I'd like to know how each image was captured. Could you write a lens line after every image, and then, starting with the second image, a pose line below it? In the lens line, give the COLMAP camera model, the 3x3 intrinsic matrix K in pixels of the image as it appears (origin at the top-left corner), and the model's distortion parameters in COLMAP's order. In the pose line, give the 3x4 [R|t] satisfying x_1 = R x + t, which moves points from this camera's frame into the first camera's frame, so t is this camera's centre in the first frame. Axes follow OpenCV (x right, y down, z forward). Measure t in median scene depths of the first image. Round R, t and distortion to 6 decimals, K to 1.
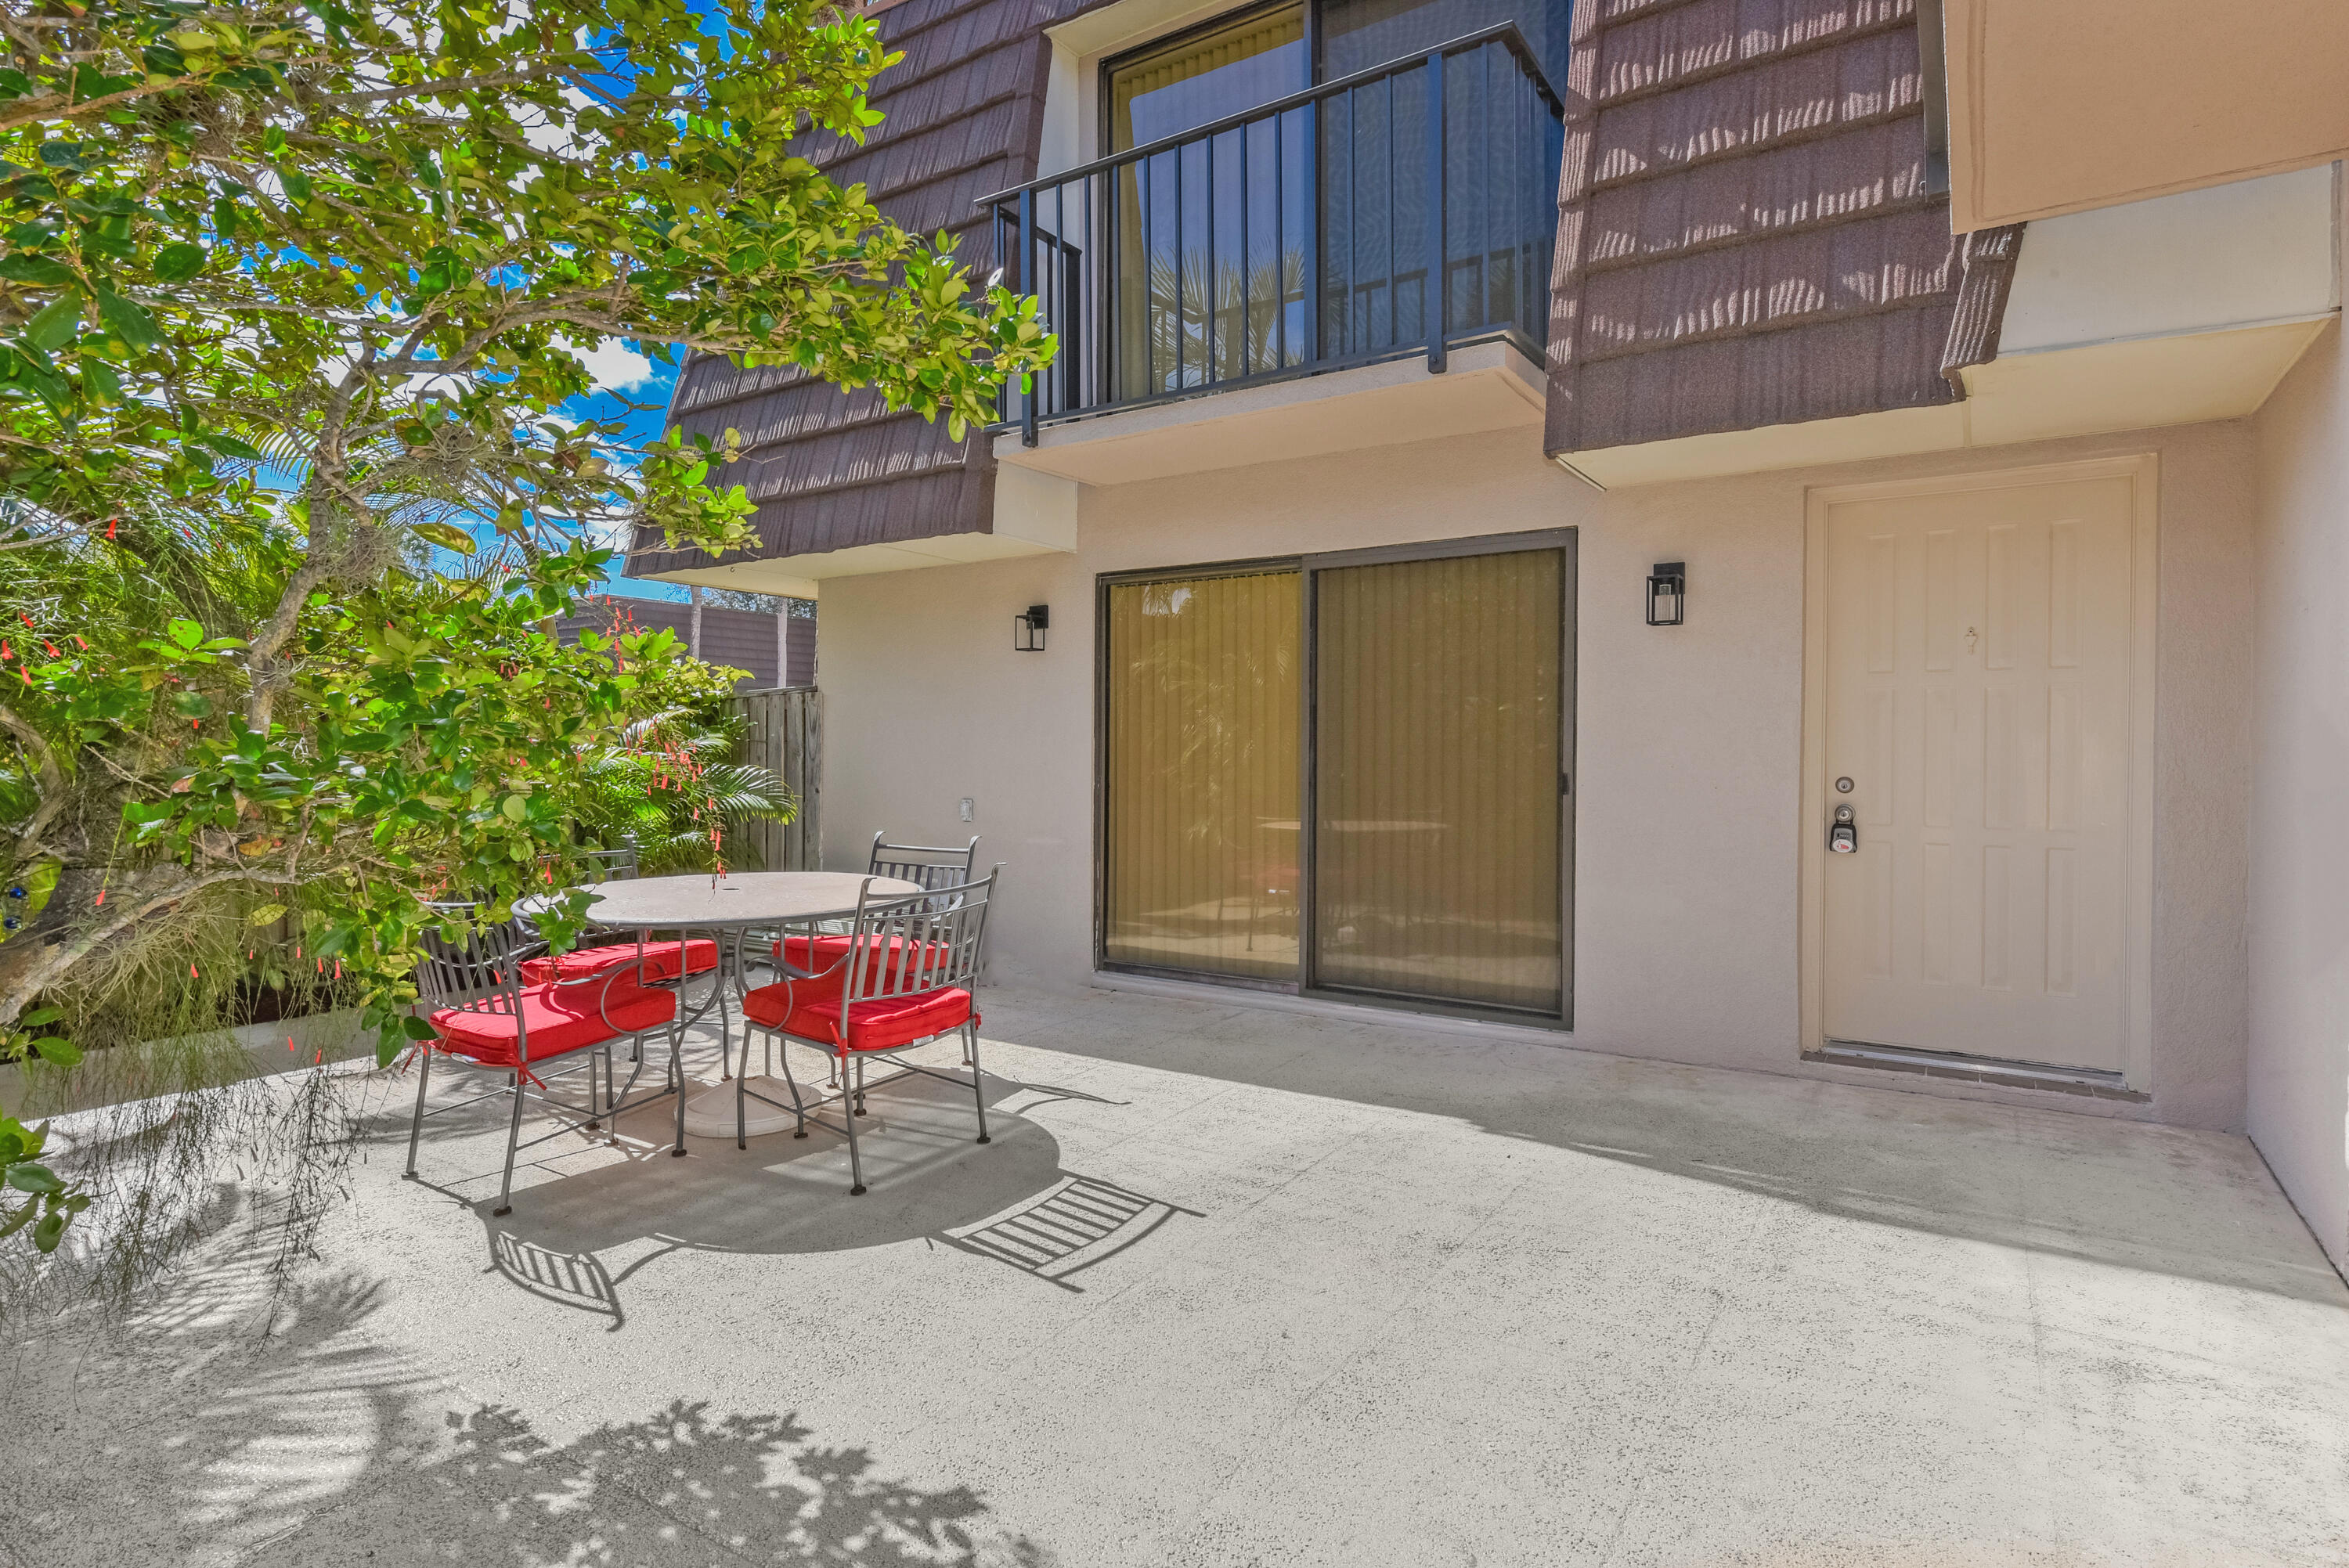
lens RADIAL K [[1217.7, 0, 1185.3], [0, 1217.7, 754.0], [0, 0, 1]] dist [0.001806, -0.000033]
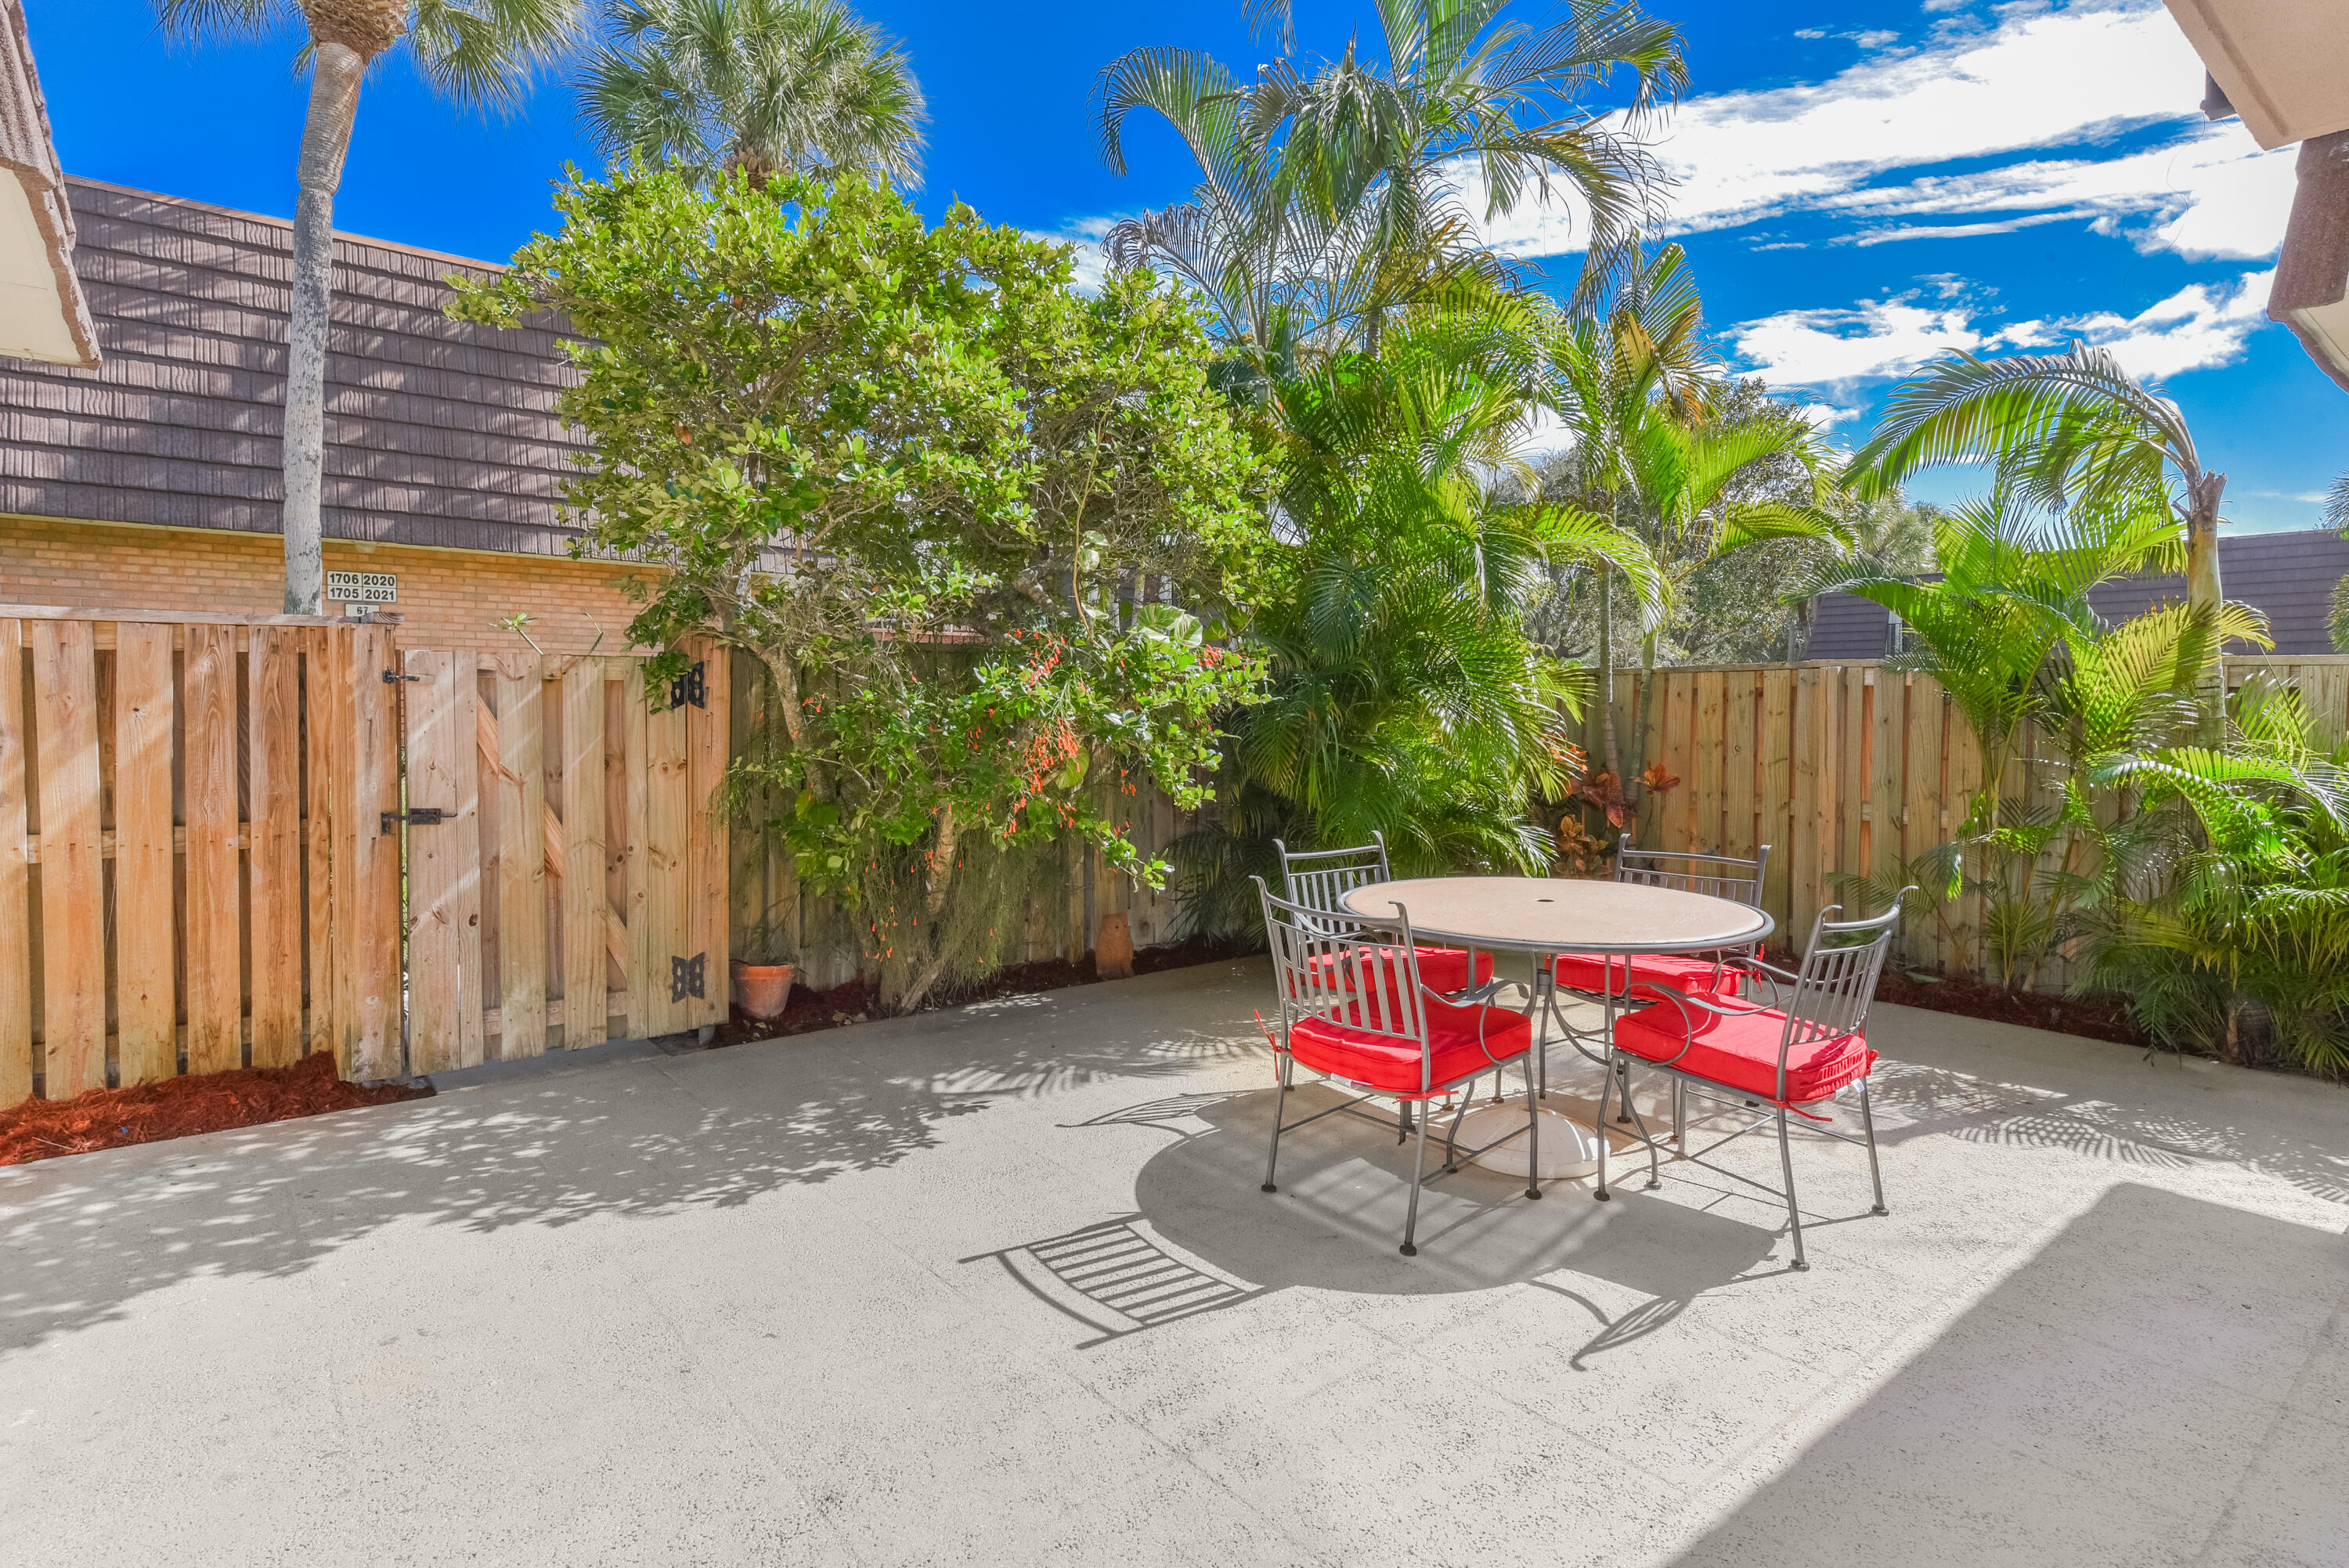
lens RADIAL K [[1217.7, 0, 1185.3], [0, 1217.7, 754.0], [0, 0, 1]] dist [0.001806, -0.000033]
pose [[-0.304341, 0.032713, -0.952001, 0.818045], [-0.013224, 0.999169, 0.038561, -0.047134], [0.952471, 0.024325, -0.303655, 1.429483]]
